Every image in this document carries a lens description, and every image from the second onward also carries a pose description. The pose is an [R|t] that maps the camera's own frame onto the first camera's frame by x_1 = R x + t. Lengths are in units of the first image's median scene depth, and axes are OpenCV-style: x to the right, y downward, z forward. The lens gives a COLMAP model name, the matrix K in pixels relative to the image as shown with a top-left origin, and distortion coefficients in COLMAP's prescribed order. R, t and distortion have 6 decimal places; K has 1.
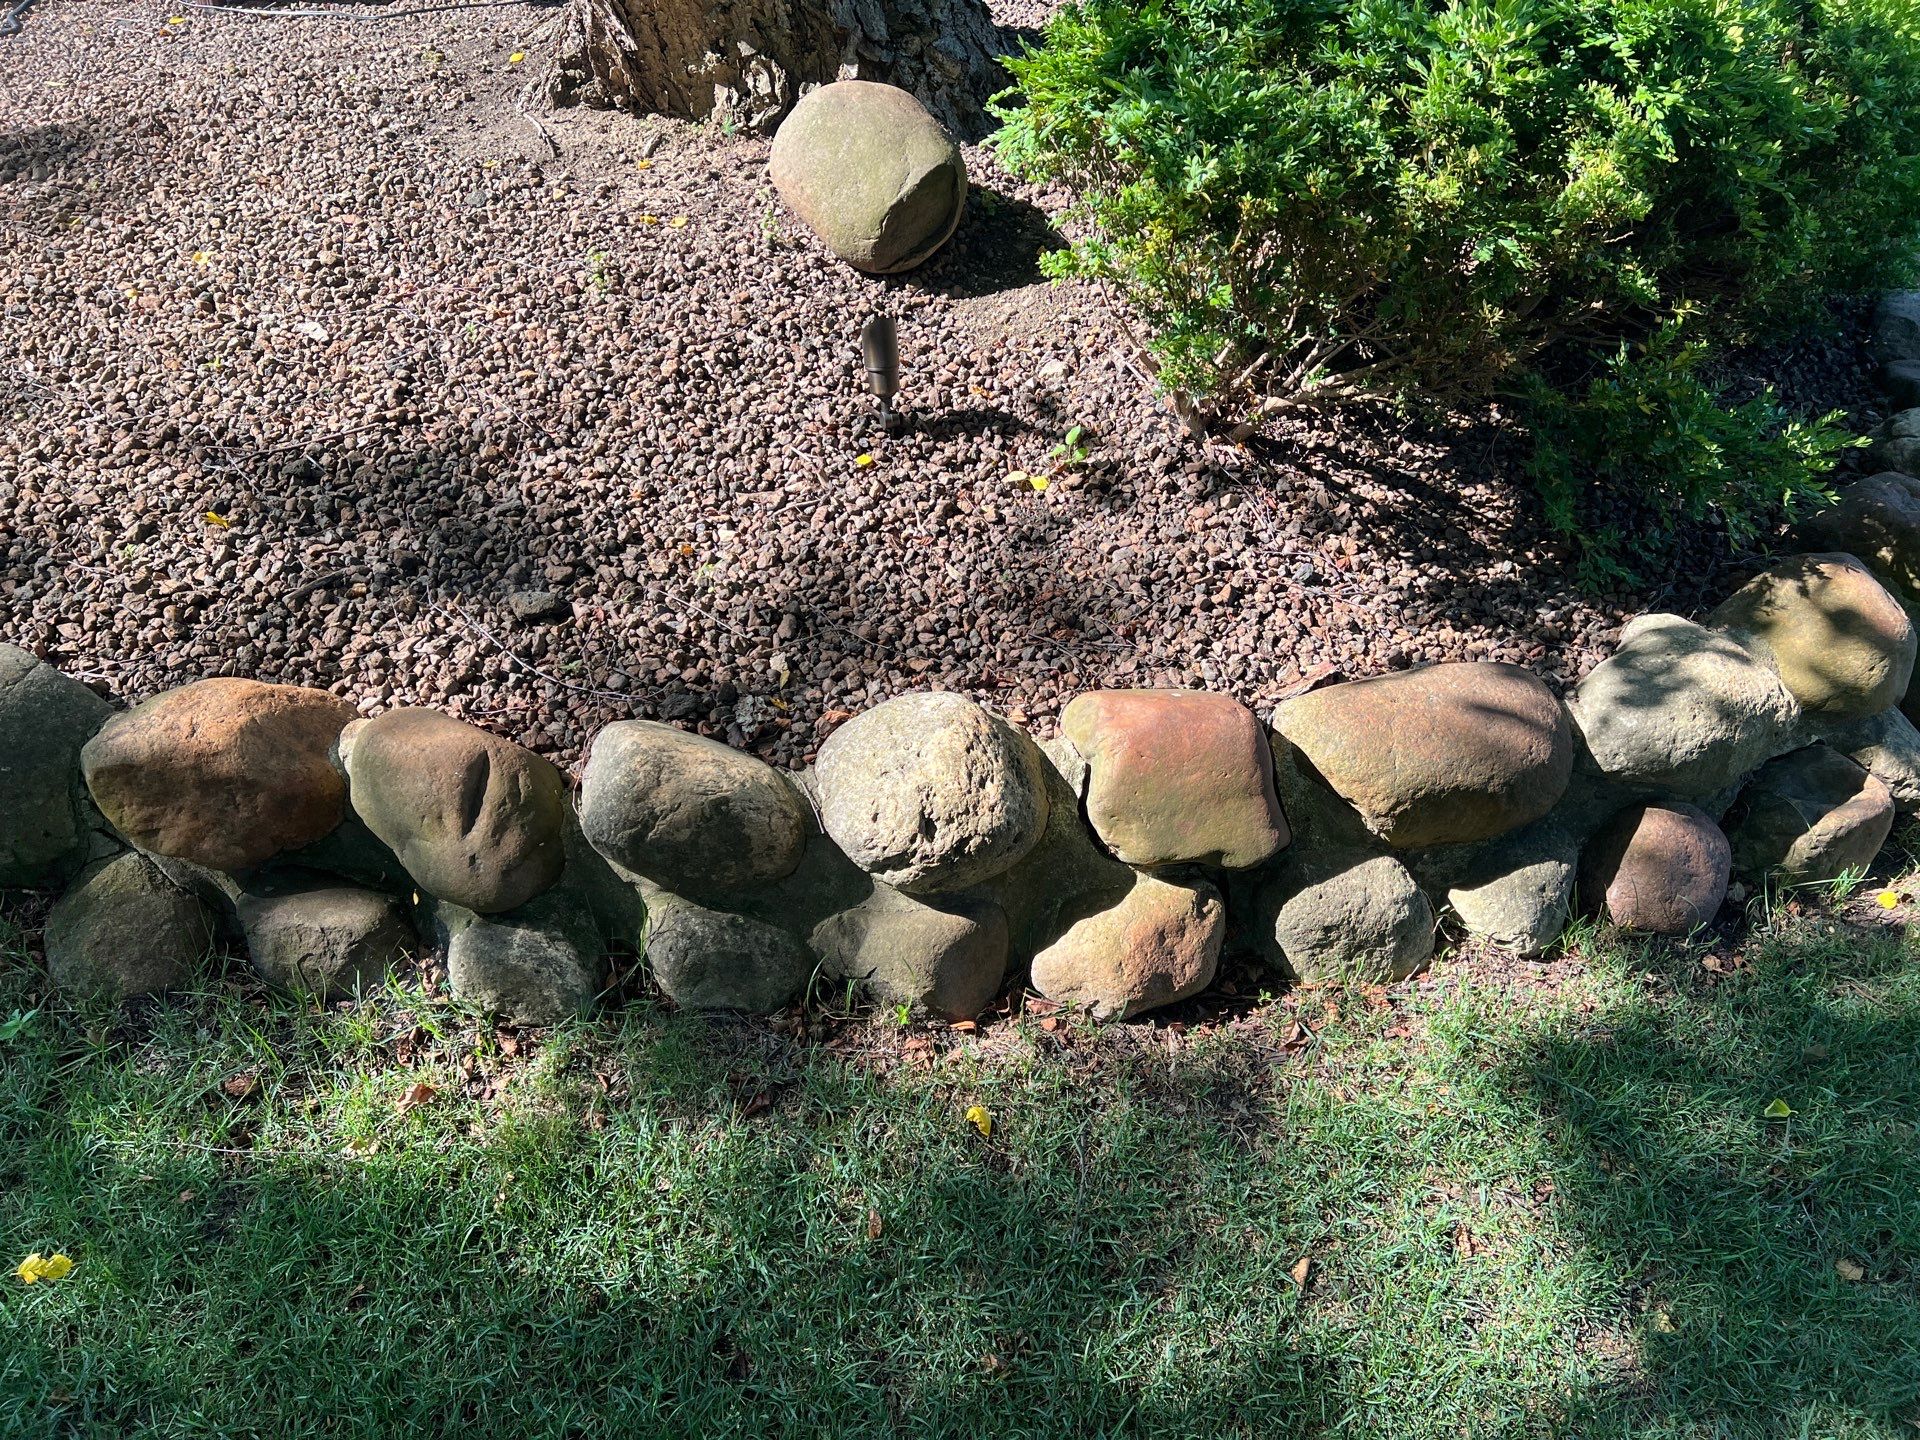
lens RADIAL K [[1420.8, 0, 971.2], [0, 1420.8, 720.6], [0, 0, 1]] dist [0.039911, -0.048619]
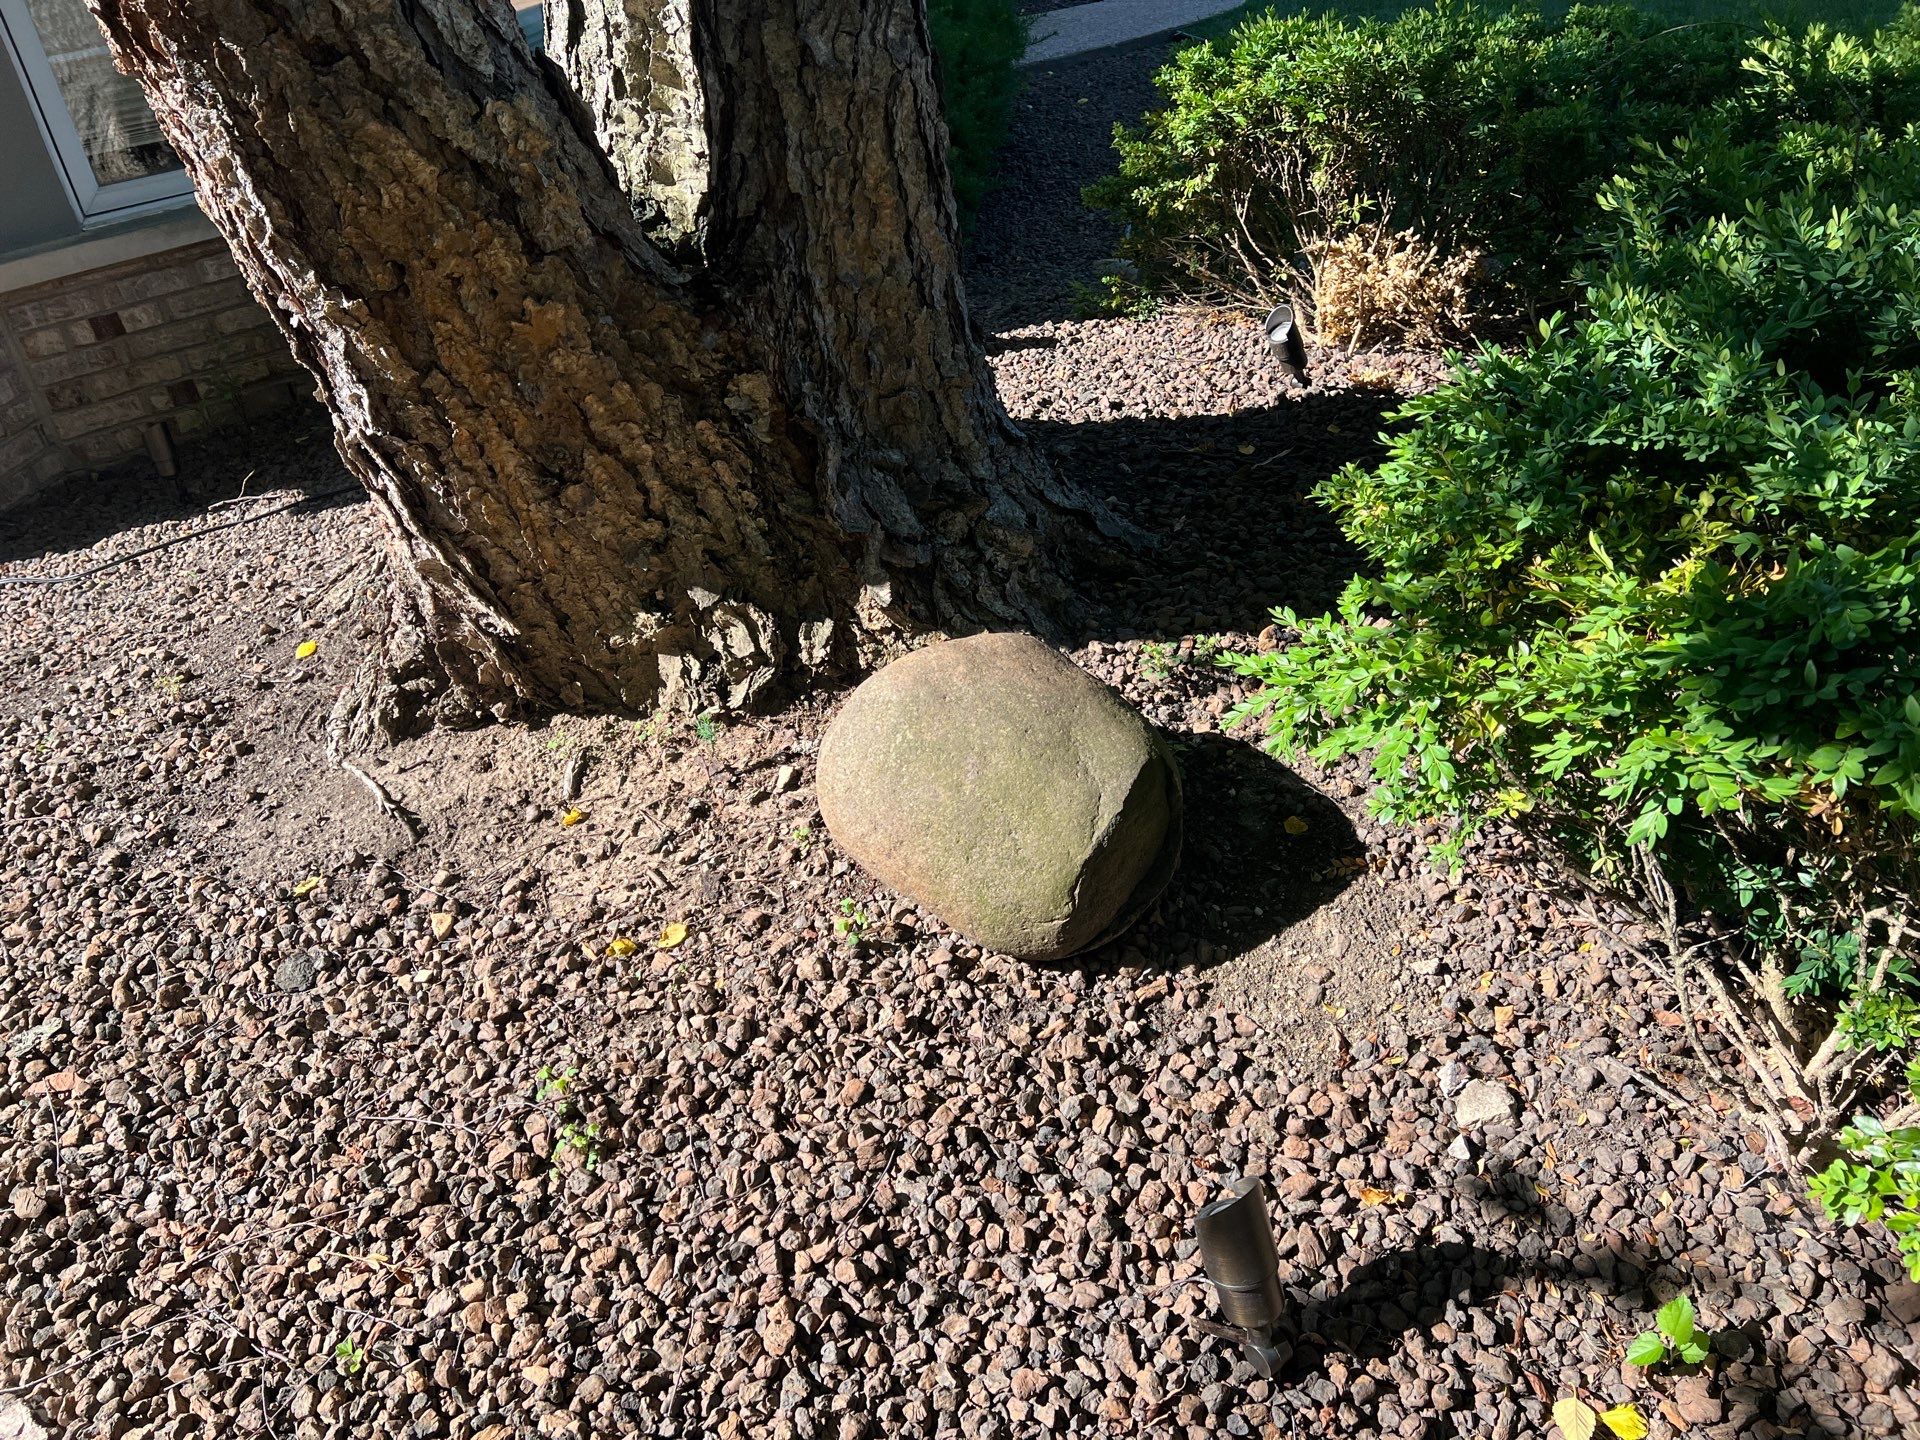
lens RADIAL K [[1420.8, 0, 957.3], [0, 1420.8, 715.0], [0, 0, 1]] dist [0.039911, -0.048619]
pose [[0.964816, -0.236129, 0.115645, -0.142313], [0.251474, 0.957137, -0.143700, -0.324627], [-0.076756, 0.167726, 0.982841, 0.428430]]
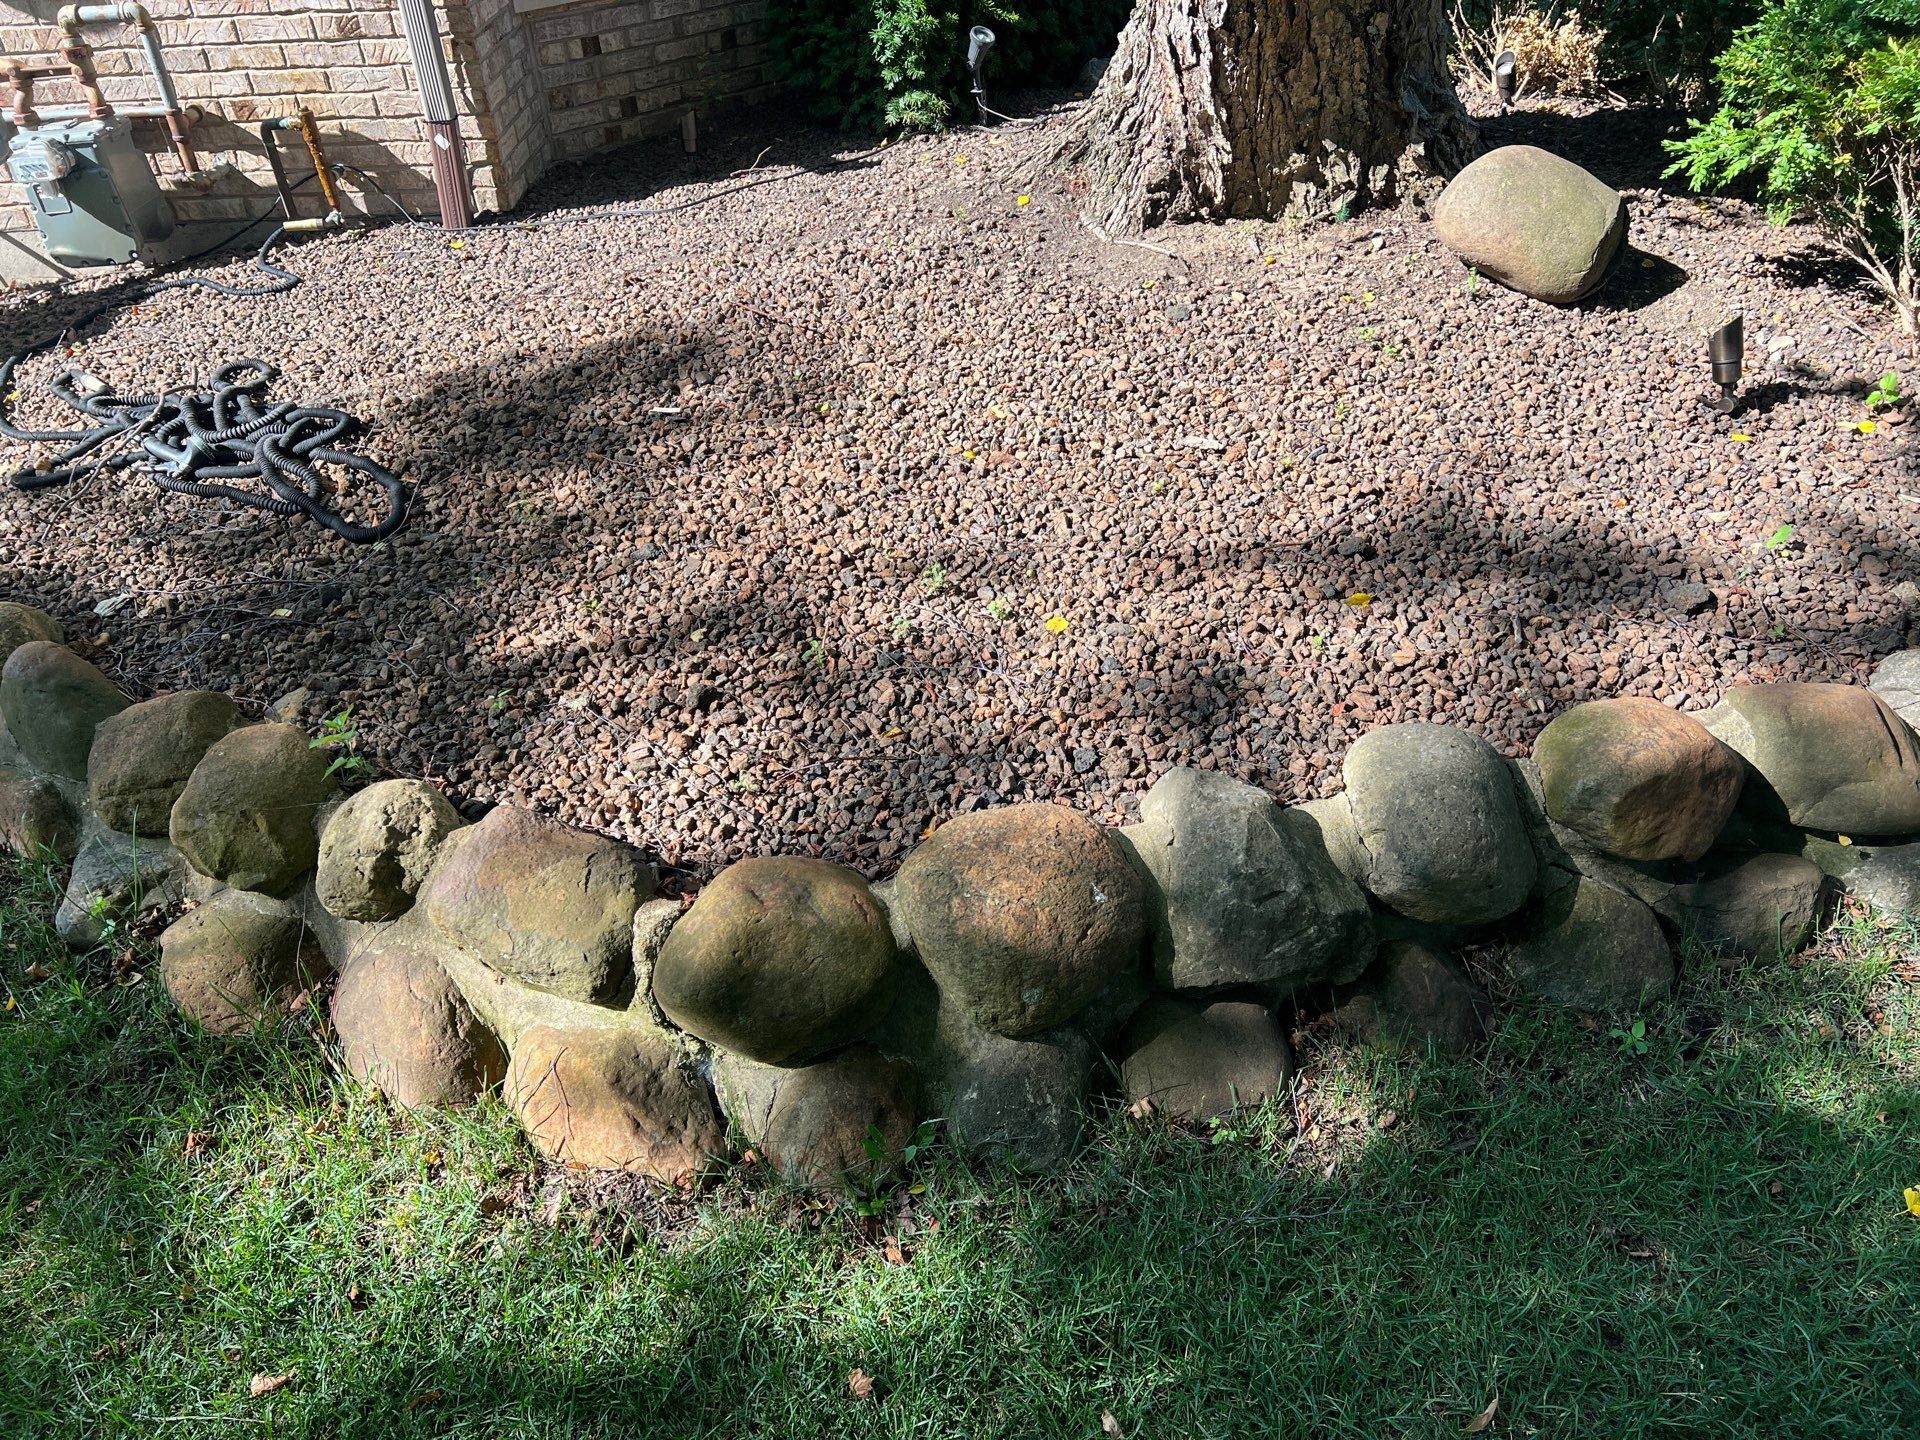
lens RADIAL K [[1420.8, 0, 967.4], [0, 1420.8, 727.3], [0, 0, 1]] dist [0.039911, -0.048619]
pose [[0.933356, -0.253012, 0.254621, -0.861614], [0.272818, 0.961007, -0.045125, -0.065511], [-0.233276, 0.111582, 0.965988, 0.046317]]
